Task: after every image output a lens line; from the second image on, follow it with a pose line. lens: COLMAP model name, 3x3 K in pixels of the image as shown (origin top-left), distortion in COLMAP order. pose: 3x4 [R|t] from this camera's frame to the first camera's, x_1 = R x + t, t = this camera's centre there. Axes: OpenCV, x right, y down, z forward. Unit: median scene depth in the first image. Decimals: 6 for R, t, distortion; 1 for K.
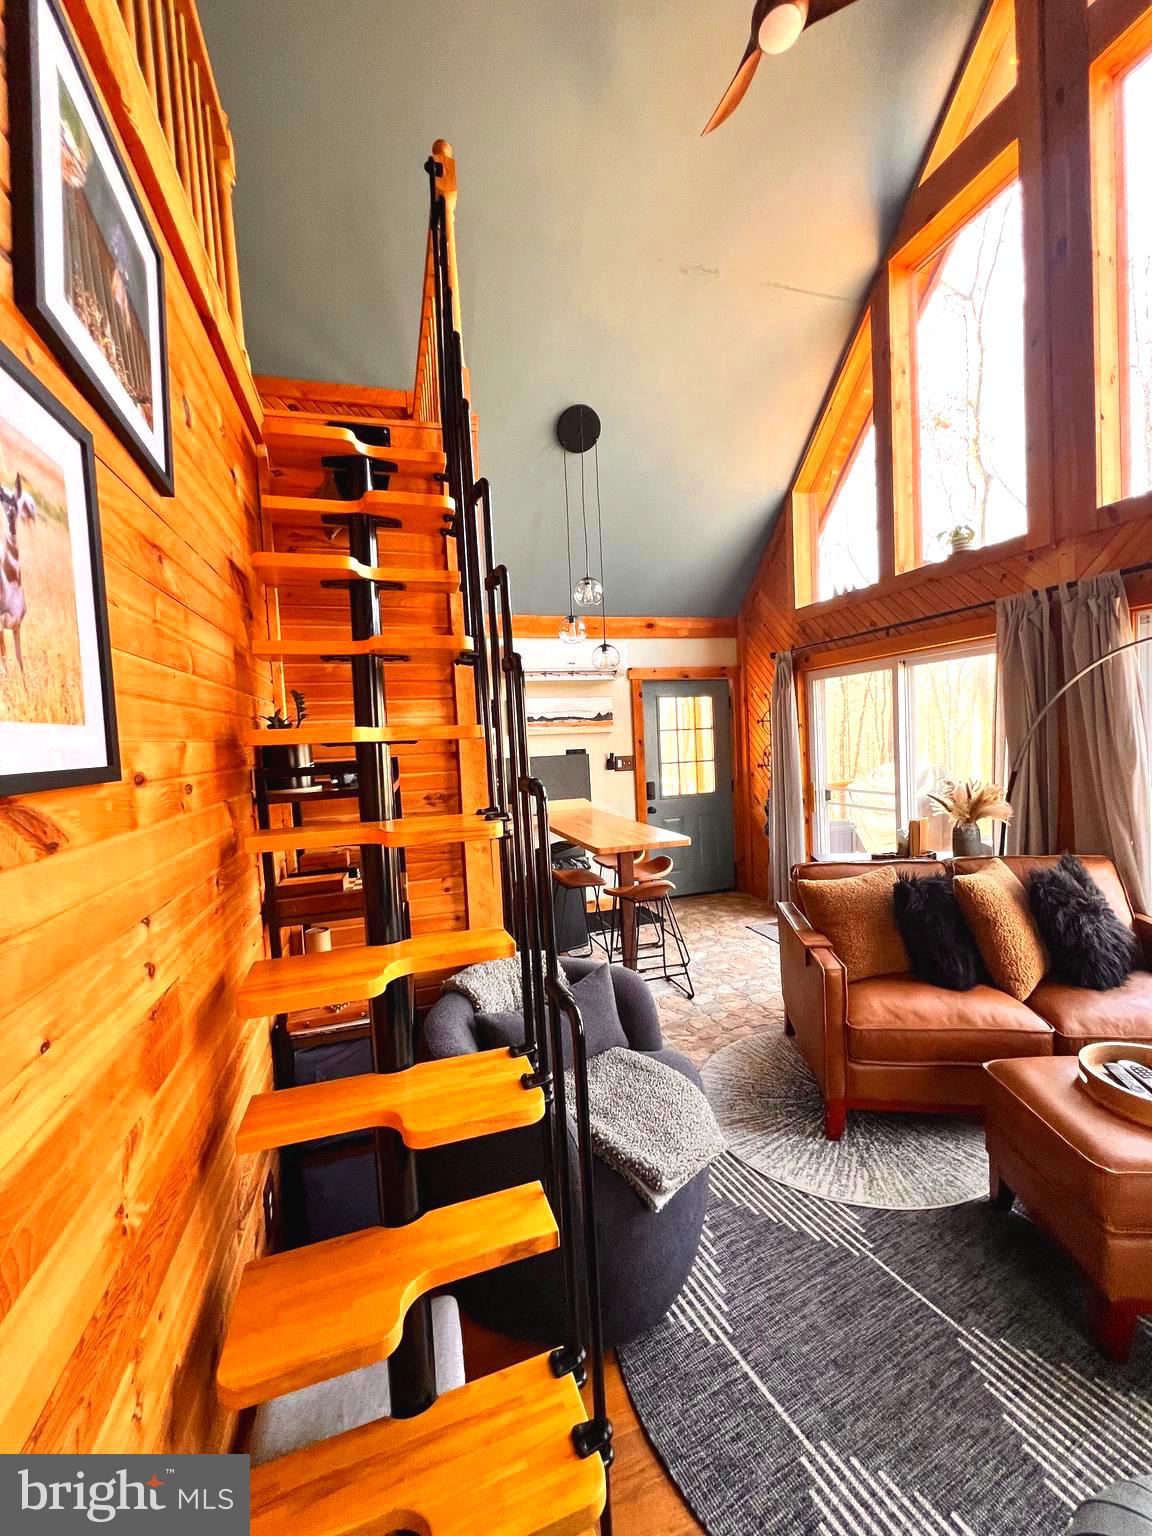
lens RADIAL K [[611.6, 0, 578.7], [0, 611.6, 766.9], [0, 0, 1]] dist [-0.001194, -0.000288]
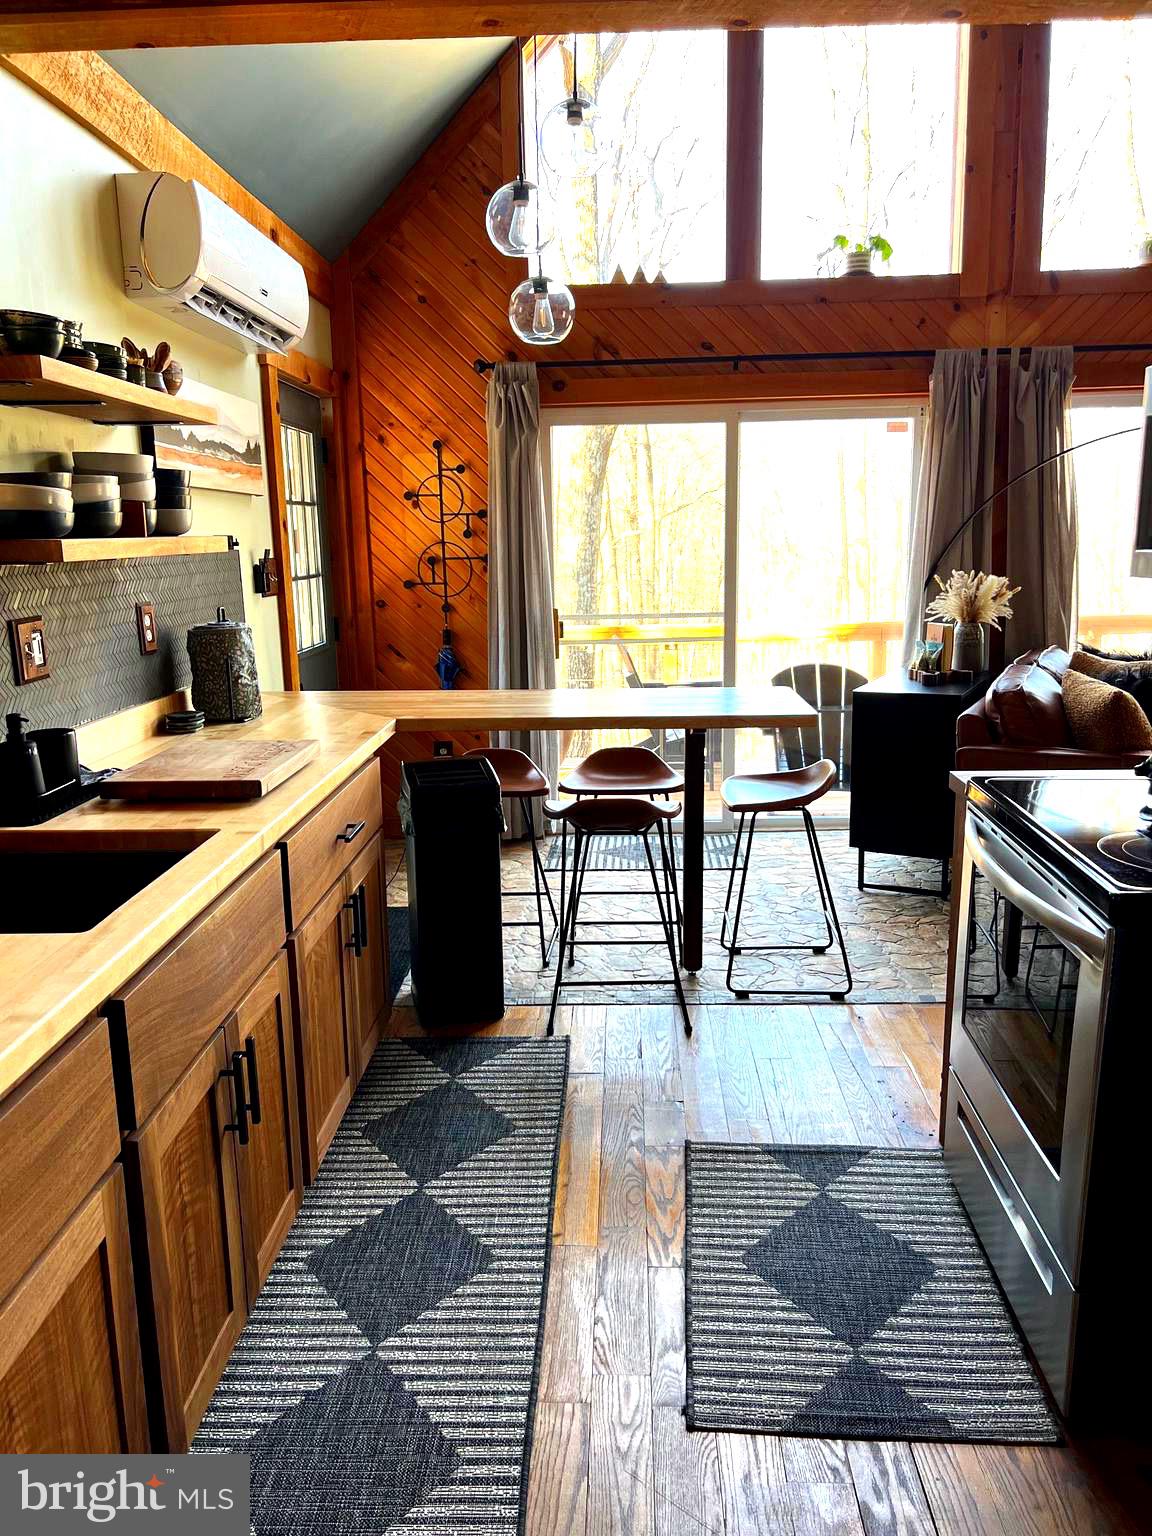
lens RADIAL K [[1155.4, 0, 578.3], [0, 1155.4, 769.2], [0, 0, 1]] dist [0.042831, -0.044914]
pose [[0.344442, -0.148822, 0.926937, -0.845034], [0.046250, 0.988846, 0.141575, 0.029116], [-0.937668, -0.005894, 0.347483, 0.778131]]
